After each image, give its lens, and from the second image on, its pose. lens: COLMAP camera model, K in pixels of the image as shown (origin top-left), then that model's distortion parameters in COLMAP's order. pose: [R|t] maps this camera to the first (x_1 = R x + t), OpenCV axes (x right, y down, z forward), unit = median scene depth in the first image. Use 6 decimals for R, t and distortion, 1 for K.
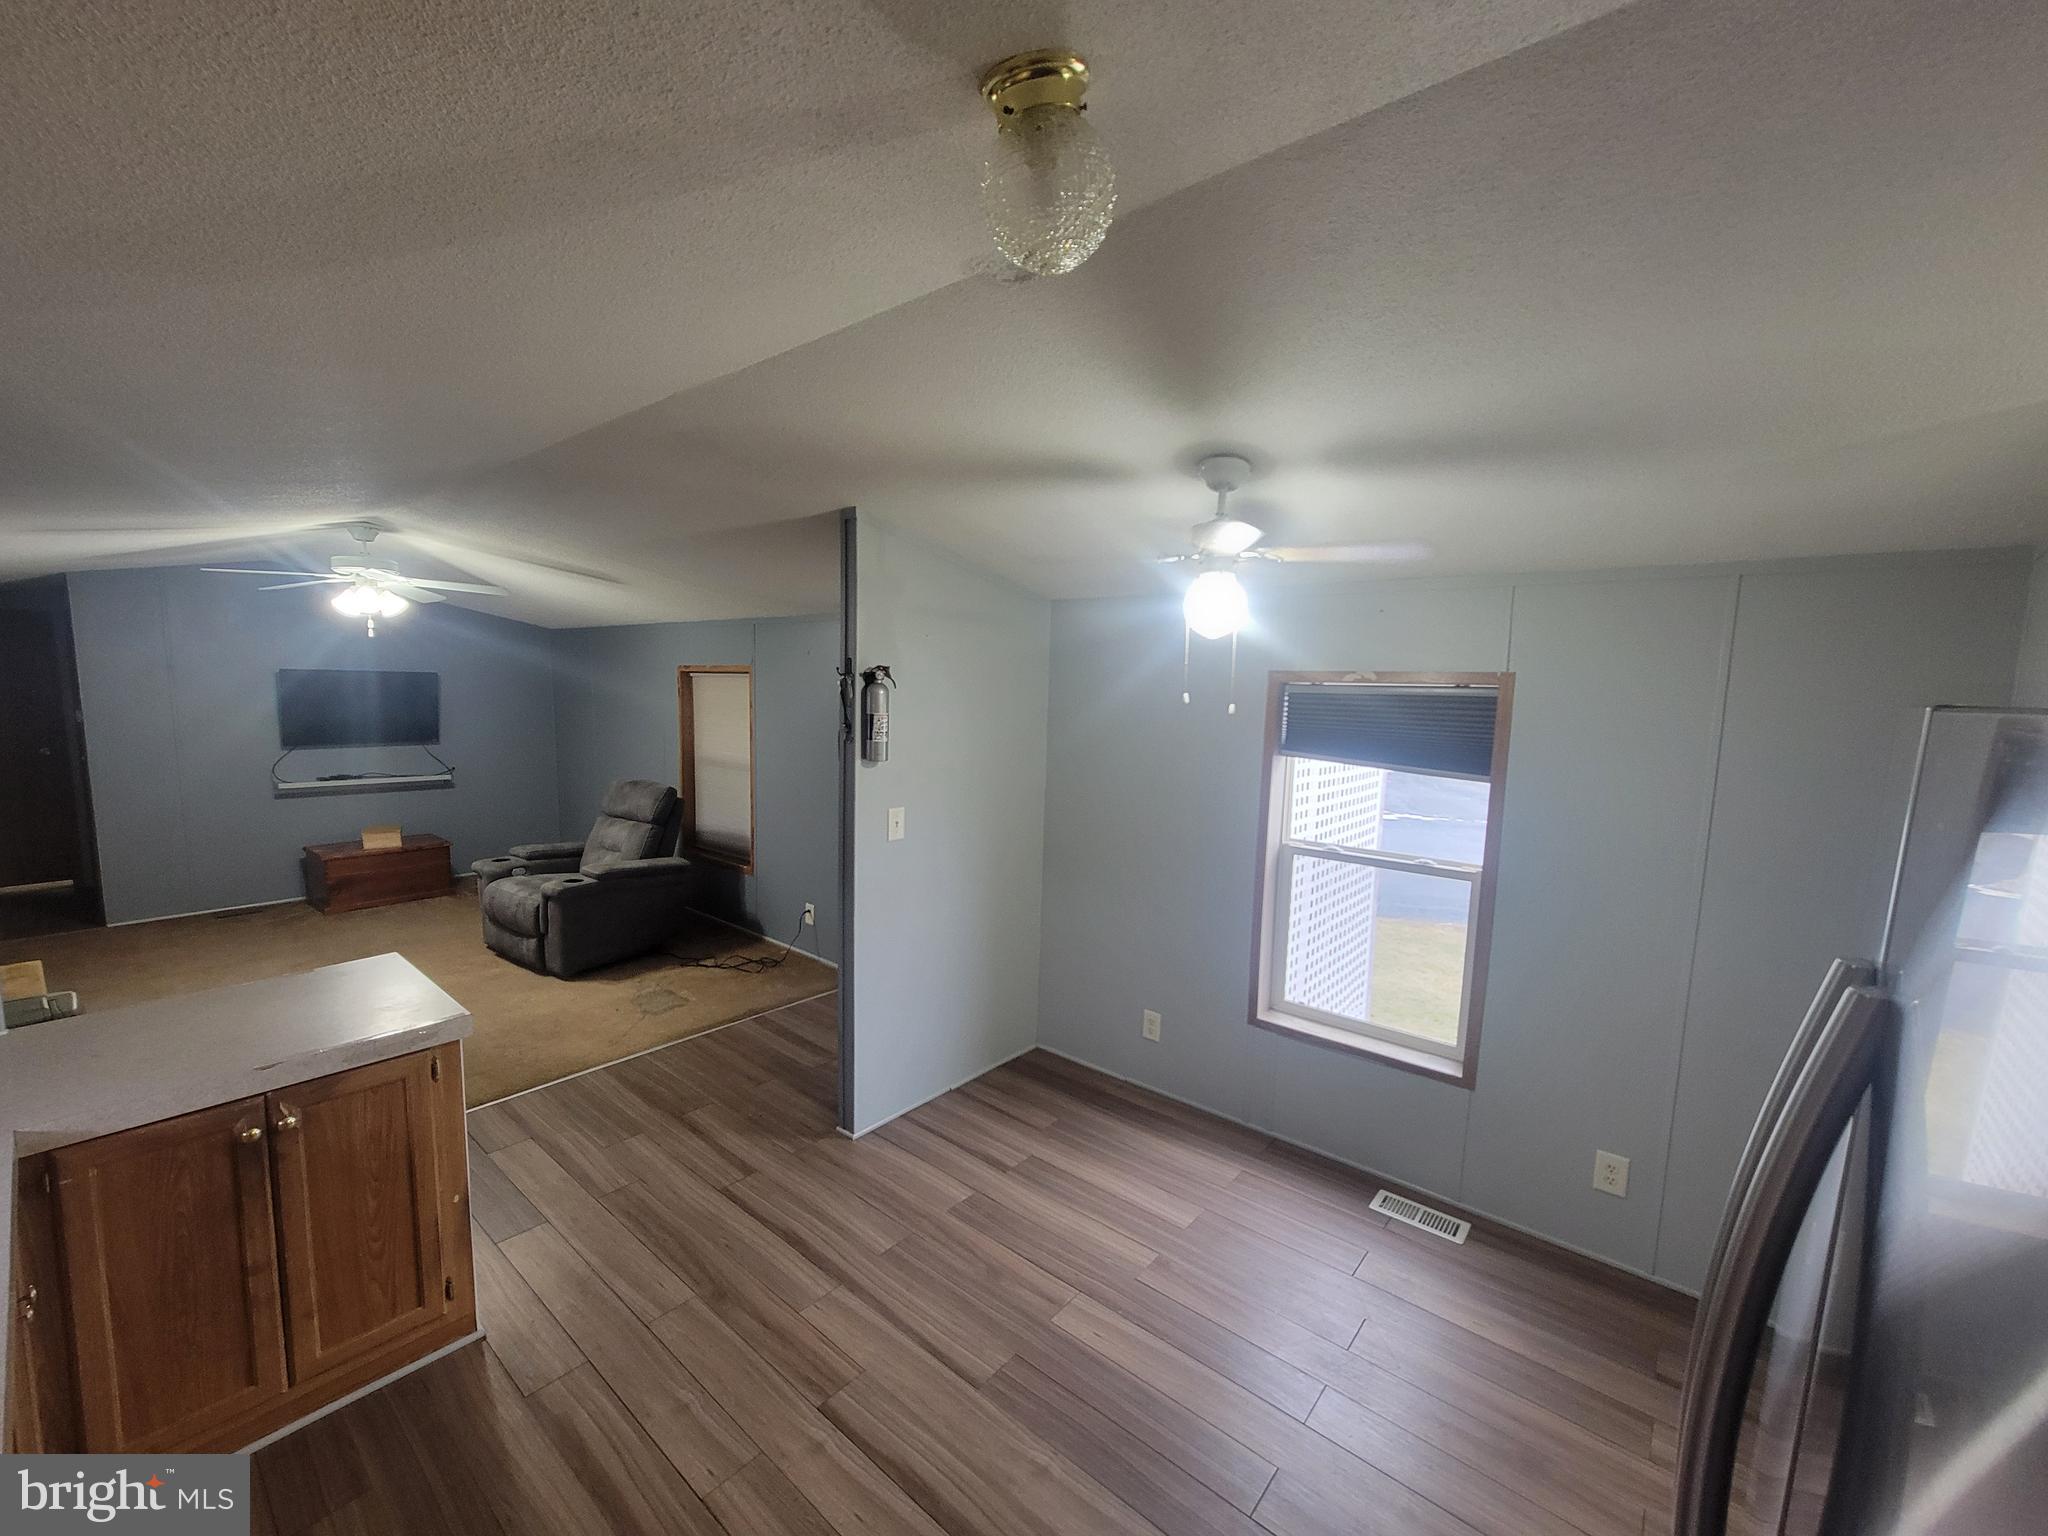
lens RADIAL K [[832.5, 0, 1025.1], [0, 832.5, 785.5], [0, 0, 1]] dist [-0.001808, 0.002743]
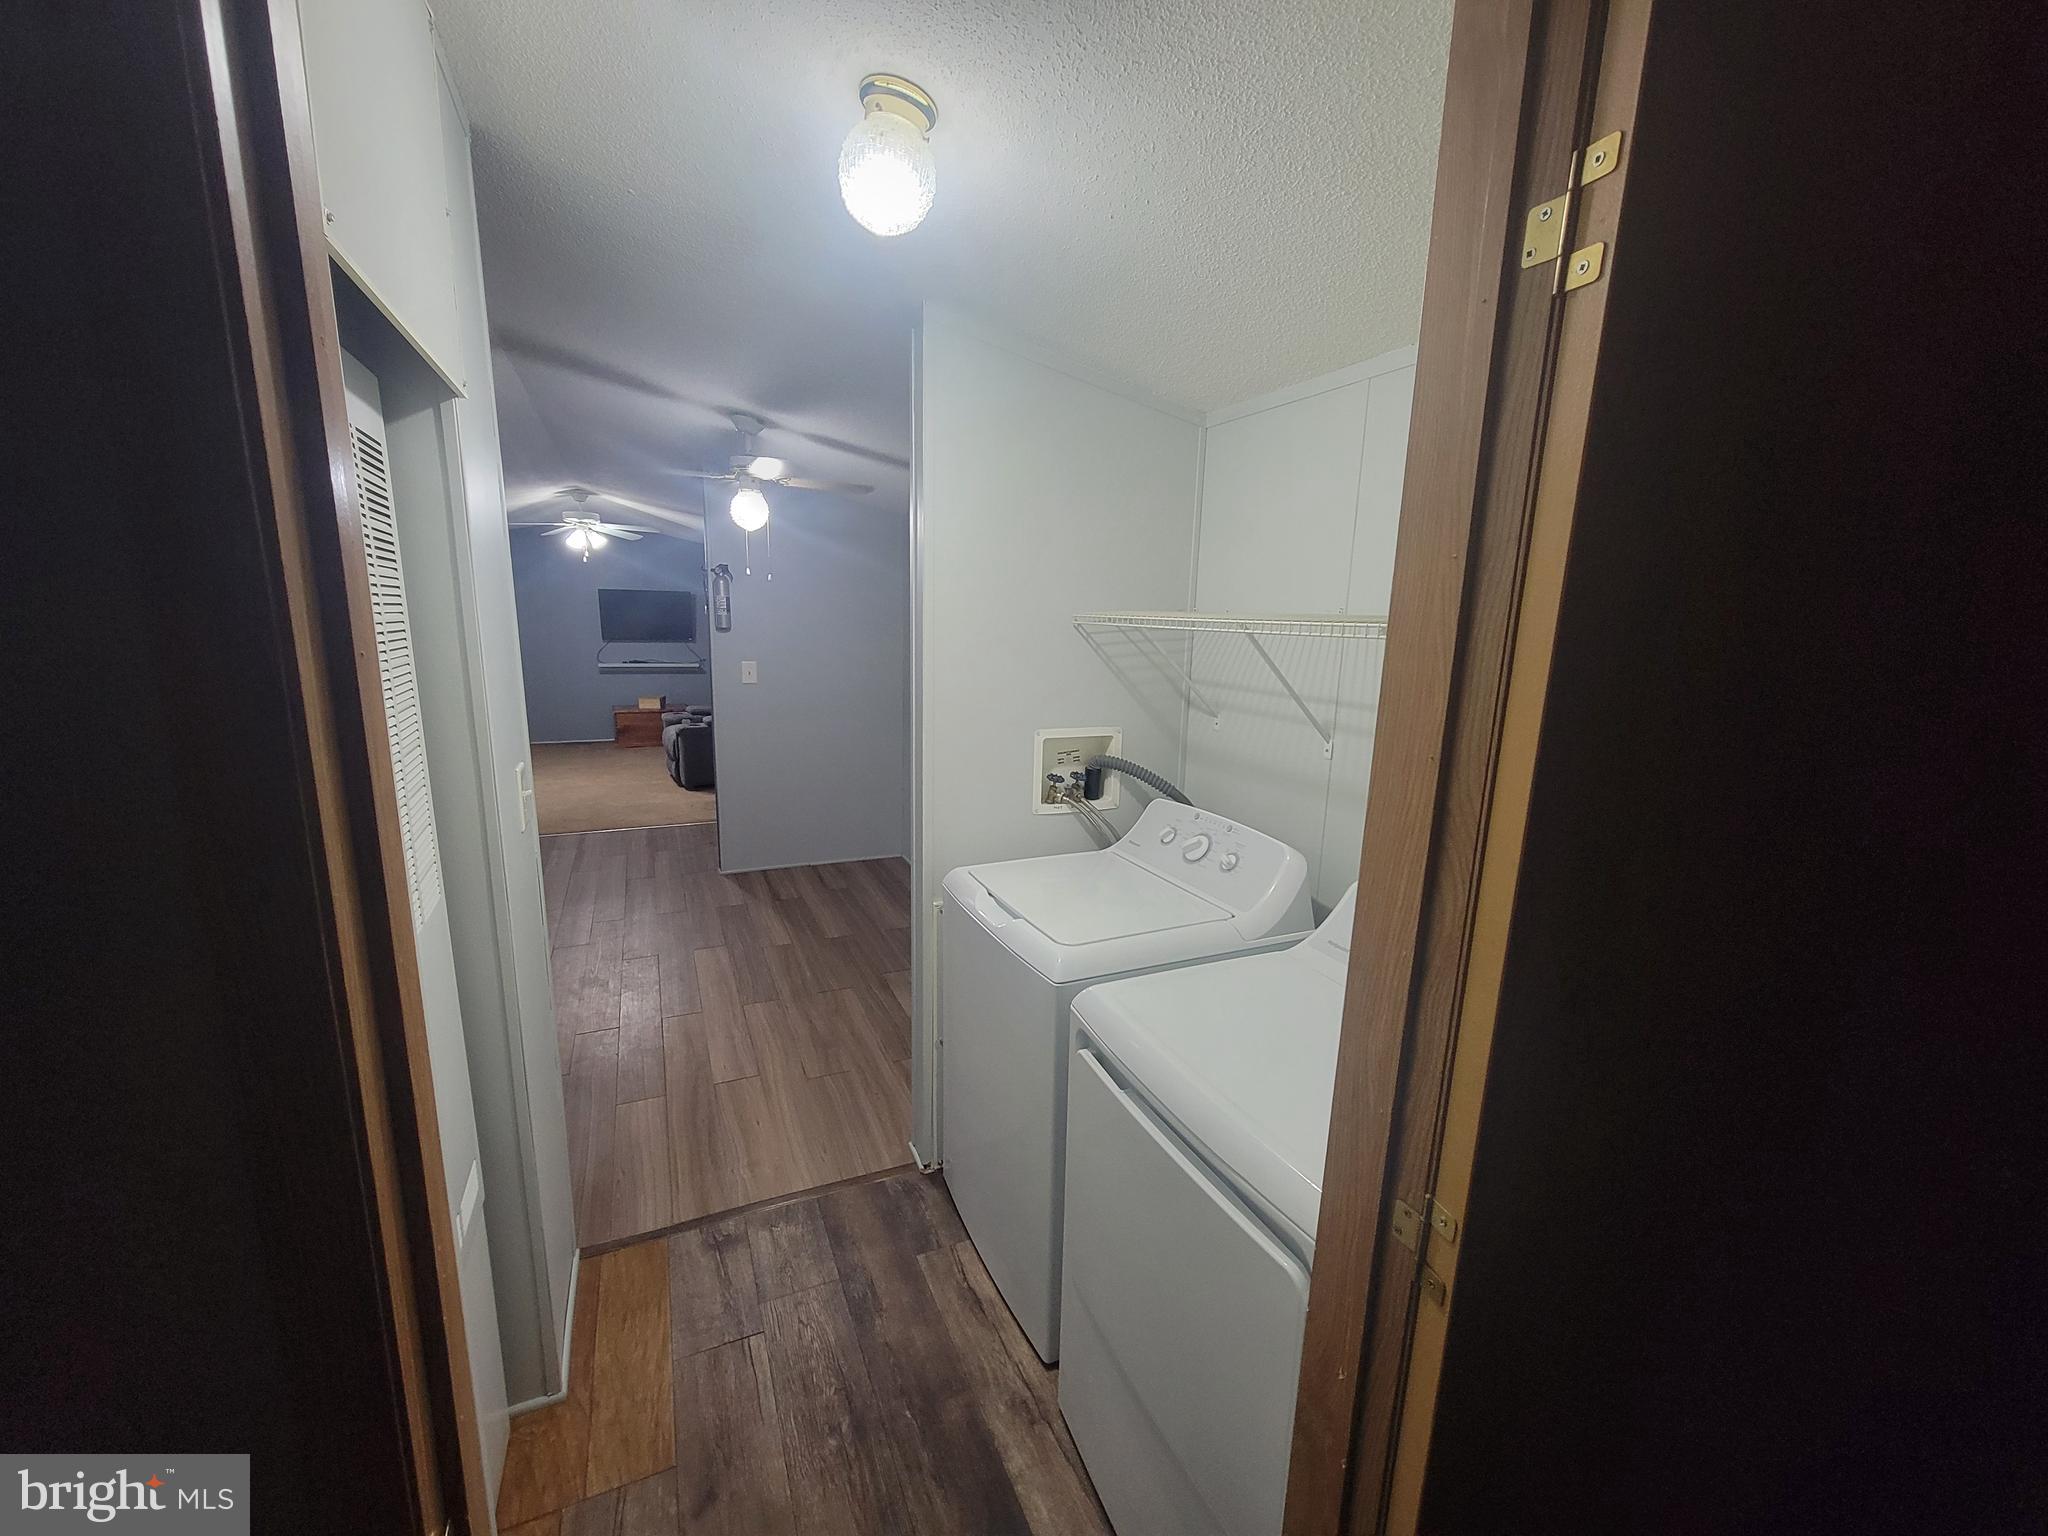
lens RADIAL K [[832.5, 0, 1025.1], [0, 832.5, 785.5], [0, 0, 1]] dist [-0.001808, 0.002743]
pose [[0.902226, 0.085720, -0.422660, 0.610048], [-0.055107, 0.994928, 0.084149, 0.060990], [0.427729, -0.052630, 0.902373, -0.100721]]
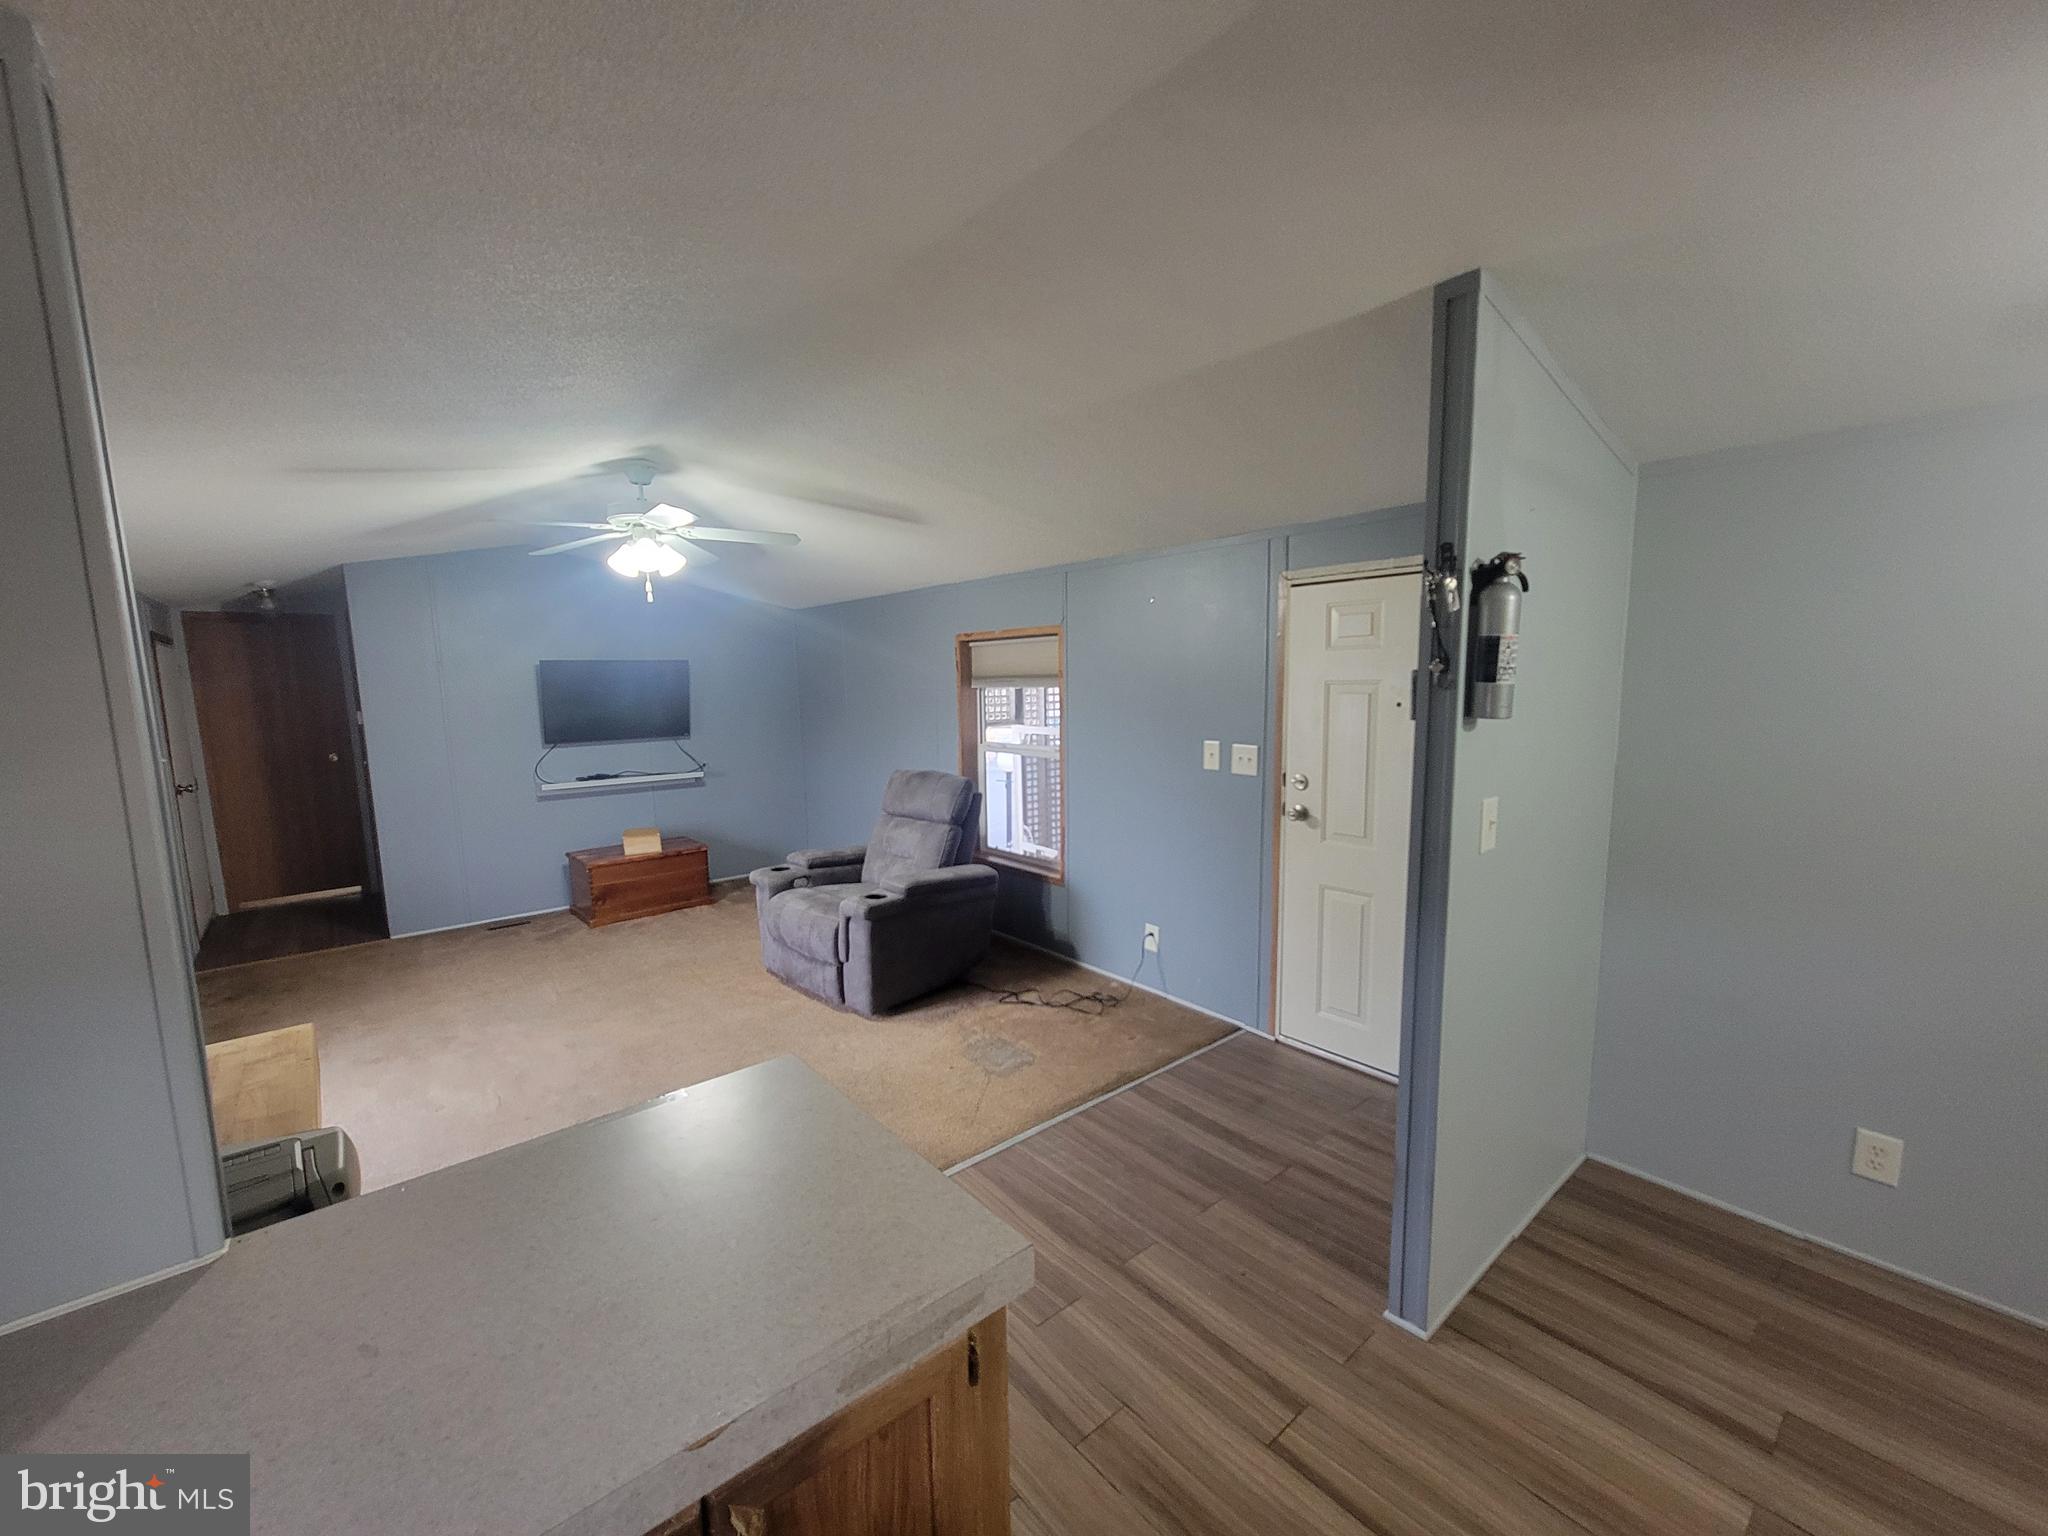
lens RADIAL K [[832.5, 0, 1025.1], [0, 832.5, 785.5], [0, 0, 1]] dist [-0.001808, 0.002743]
pose [[0.983480, -0.020527, -0.179848, -0.241148], [0.022301, 0.999721, 0.007847, 0.003719], [0.179636, -0.011728, 0.983663, 0.222963]]
